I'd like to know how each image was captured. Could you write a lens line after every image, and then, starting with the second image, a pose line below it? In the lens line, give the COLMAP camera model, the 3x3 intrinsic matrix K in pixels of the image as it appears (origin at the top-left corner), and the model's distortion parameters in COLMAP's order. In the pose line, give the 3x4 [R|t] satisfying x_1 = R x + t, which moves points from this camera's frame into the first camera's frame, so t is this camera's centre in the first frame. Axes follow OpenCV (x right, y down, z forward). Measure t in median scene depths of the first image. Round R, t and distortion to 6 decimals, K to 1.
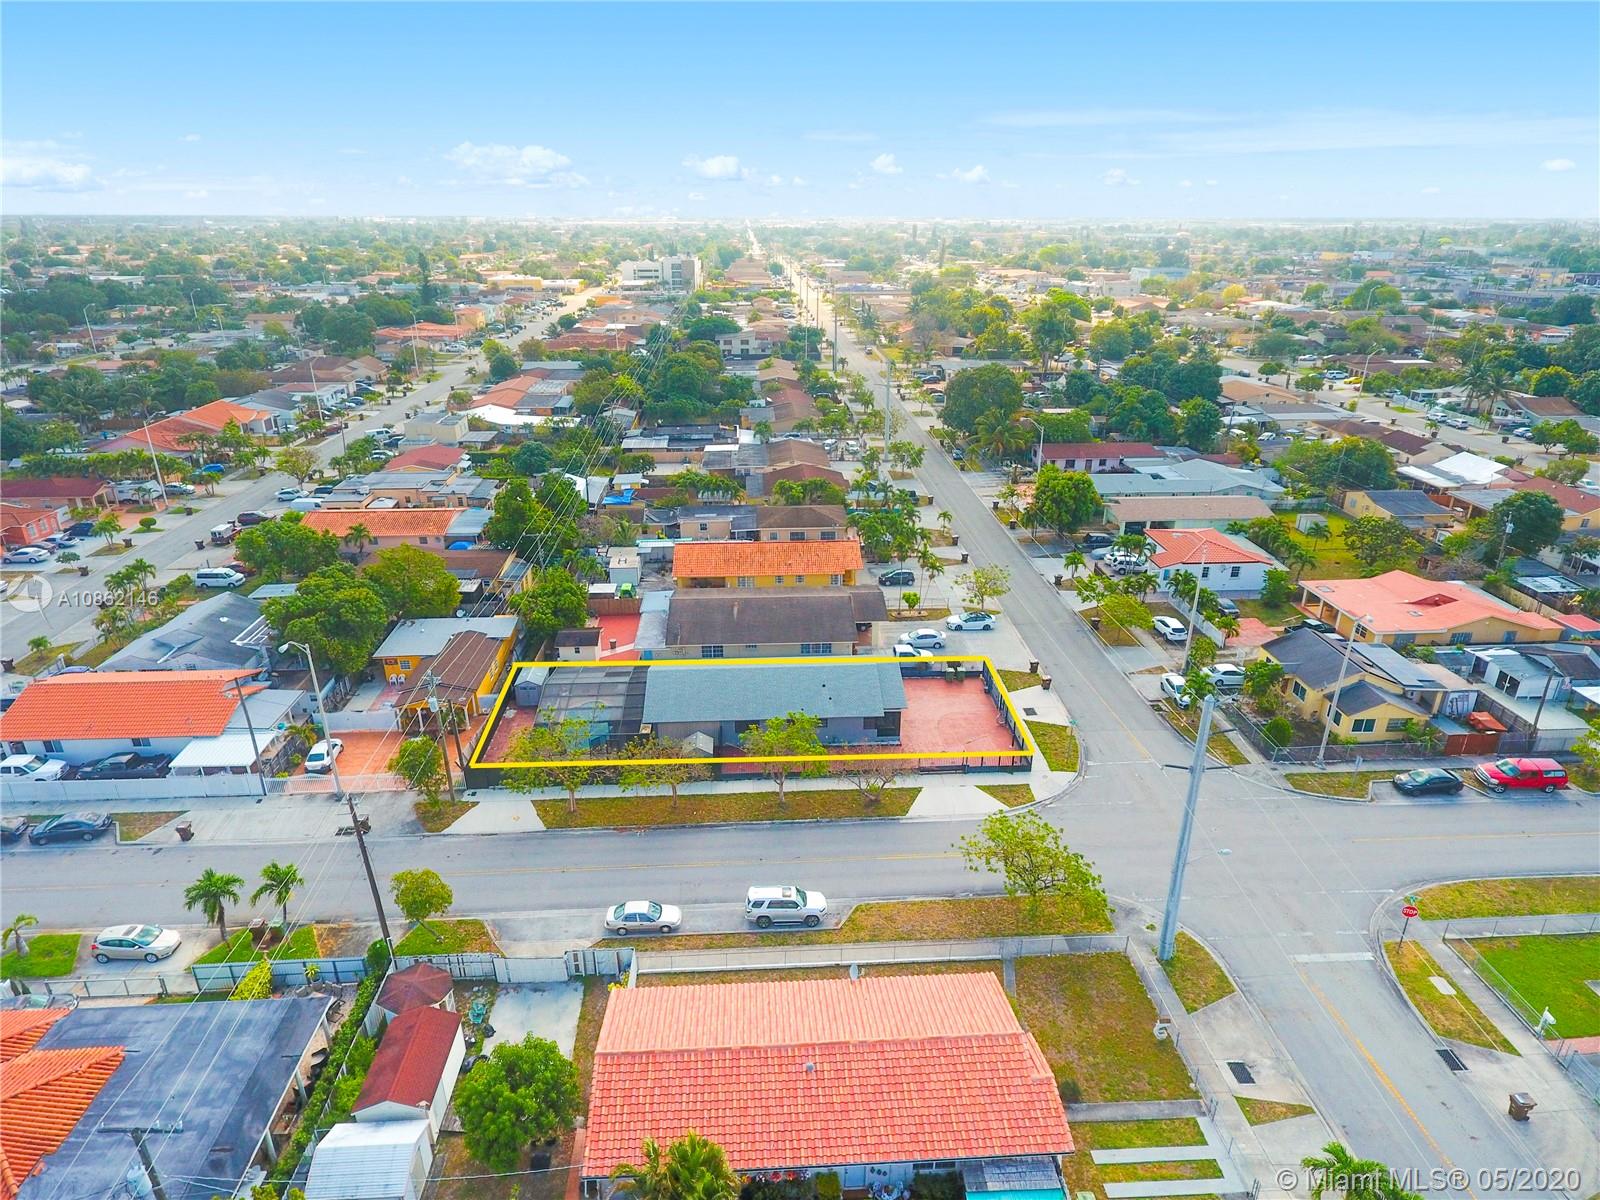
lens RADIAL K [[931.0, 0, 800.0], [0, 931.0, 600.0], [0, 0, 1]] dist [0.001757, -0.000039]
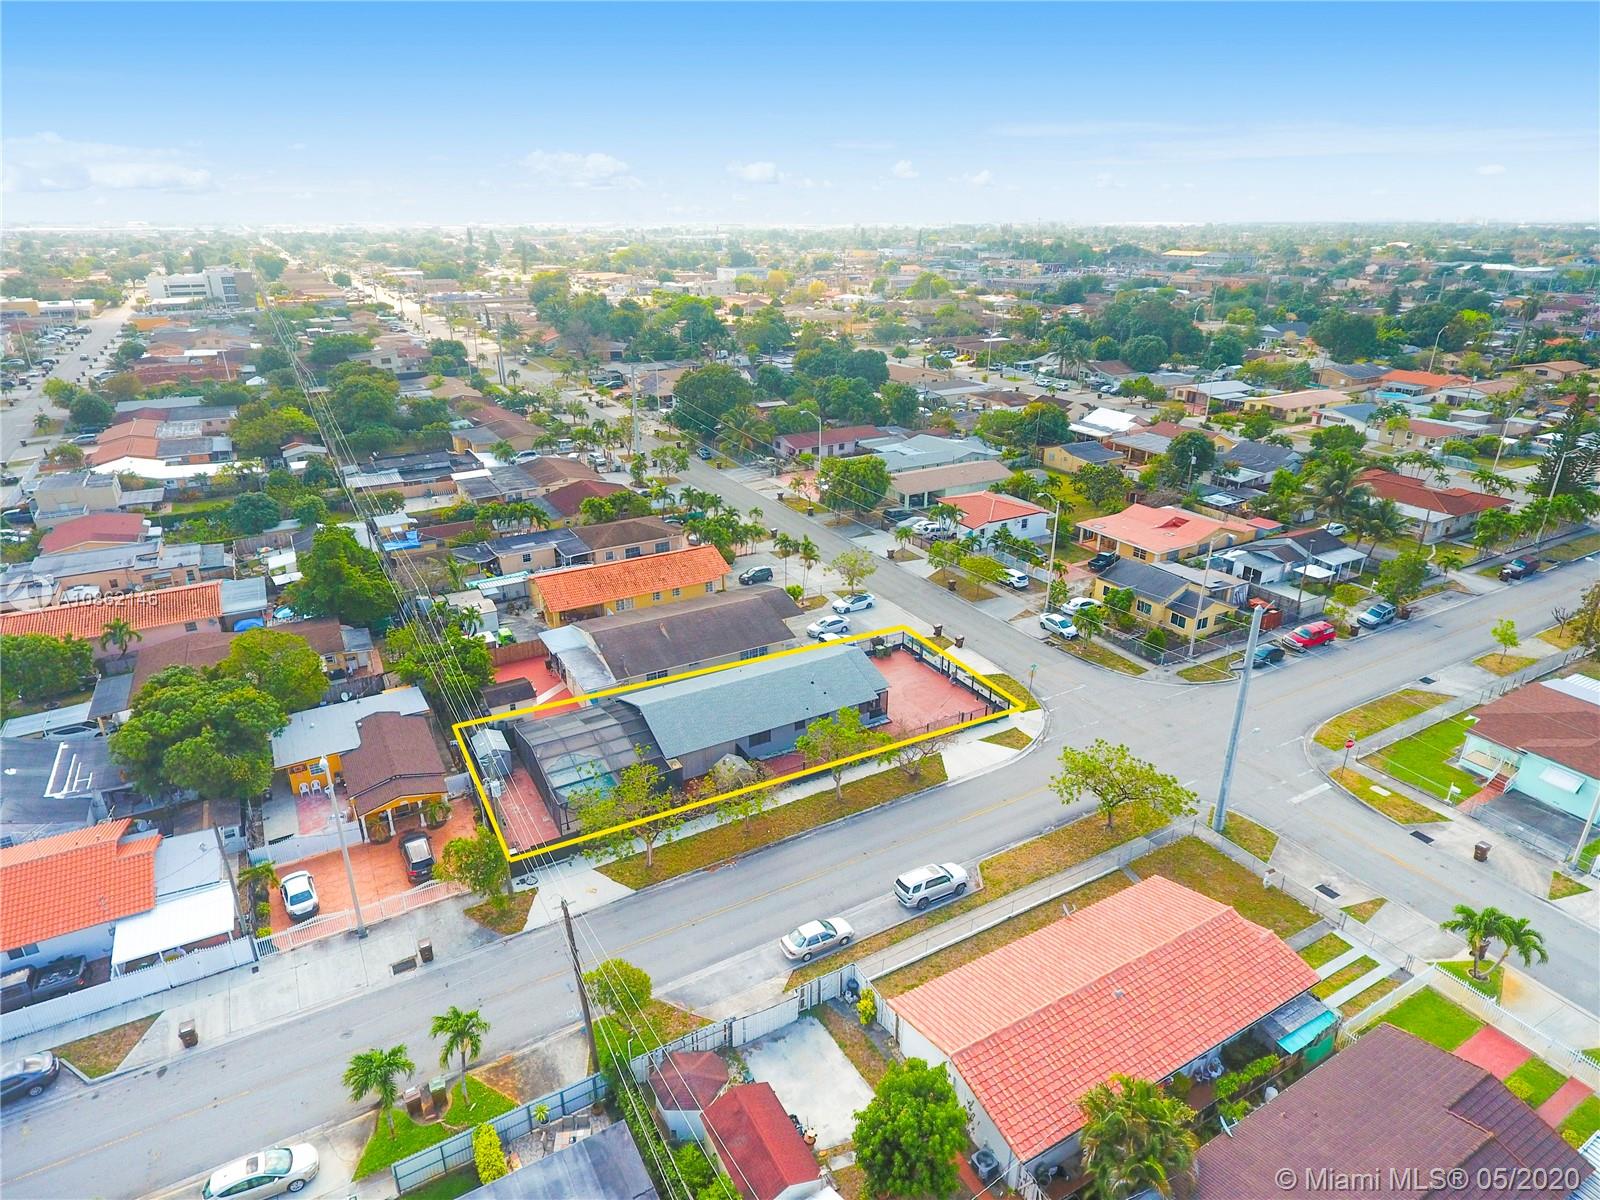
lens RADIAL K [[931.0, 0, 800.0], [0, 931.0, 600.0], [0, 0, 1]] dist [0.001757, -0.000039]
pose [[0.895358, -0.172656, 0.410517, -0.319269], [0.173865, 0.984158, 0.034711, -0.028572], [-0.410006, 0.040295, 0.911192, 0.058633]]
